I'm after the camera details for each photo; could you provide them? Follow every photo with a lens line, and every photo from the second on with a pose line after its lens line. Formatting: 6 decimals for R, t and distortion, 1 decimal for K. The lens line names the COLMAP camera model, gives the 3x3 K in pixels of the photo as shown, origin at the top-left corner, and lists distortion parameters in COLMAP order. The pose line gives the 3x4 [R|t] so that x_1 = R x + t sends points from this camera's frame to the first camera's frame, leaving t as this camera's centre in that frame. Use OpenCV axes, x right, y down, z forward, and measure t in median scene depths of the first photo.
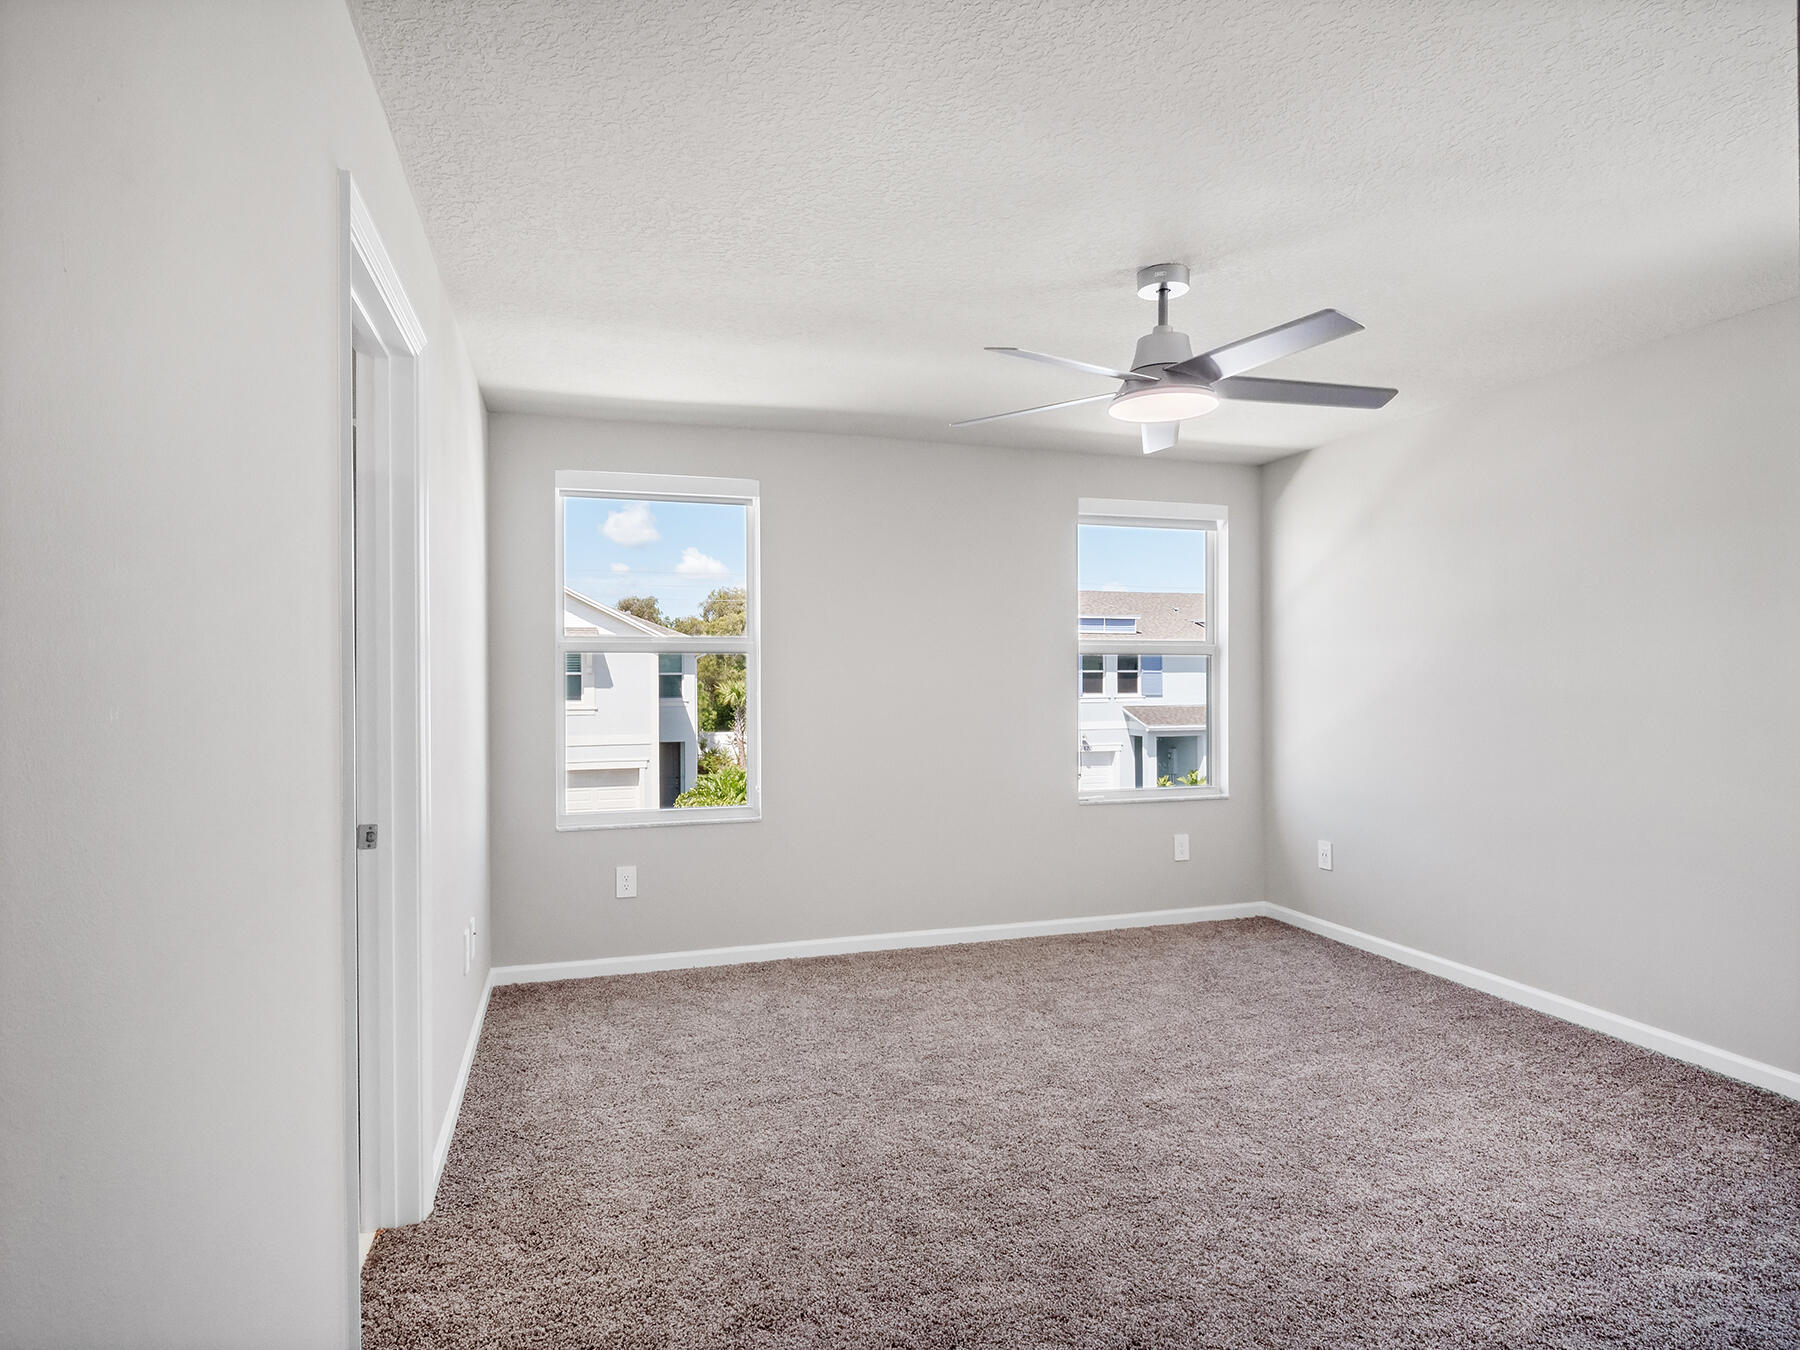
lens RADIAL K [[1002.3, 0, 908.2], [0, 1002.3, 683.3], [0, 0, 1]] dist [-0.024127, -0.000276]
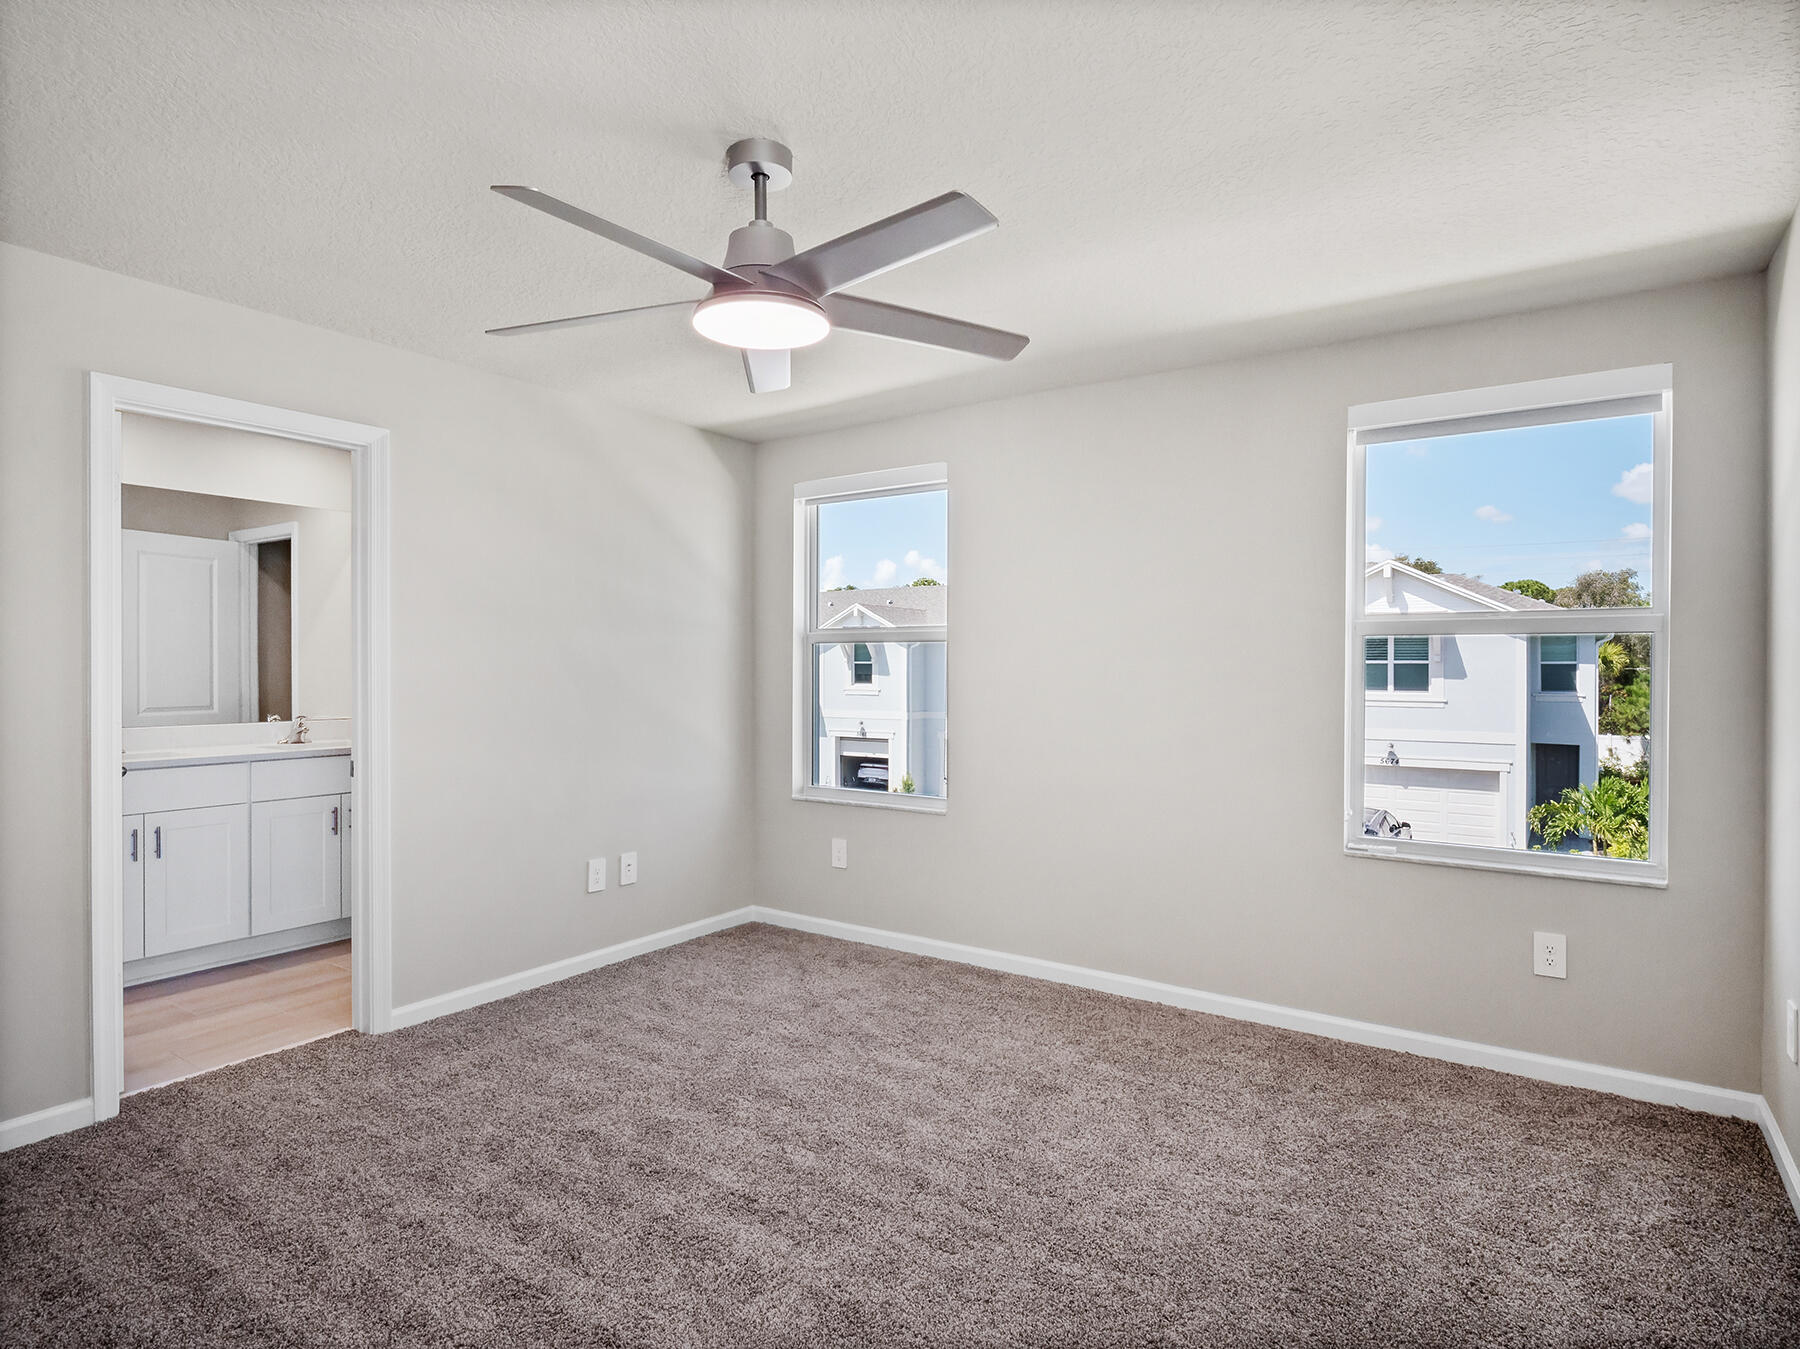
lens RADIAL K [[988.6, 0, 896.6], [0, 988.6, 663.9], [0, 0, 1]] dist [-0.003150, -0.000651]
pose [[0.588354, -0.000964, -0.808603, 0.600227], [-0.005776, 0.999969, -0.005395, -0.004466], [0.808583, 0.007844, 0.588330, 0.388609]]
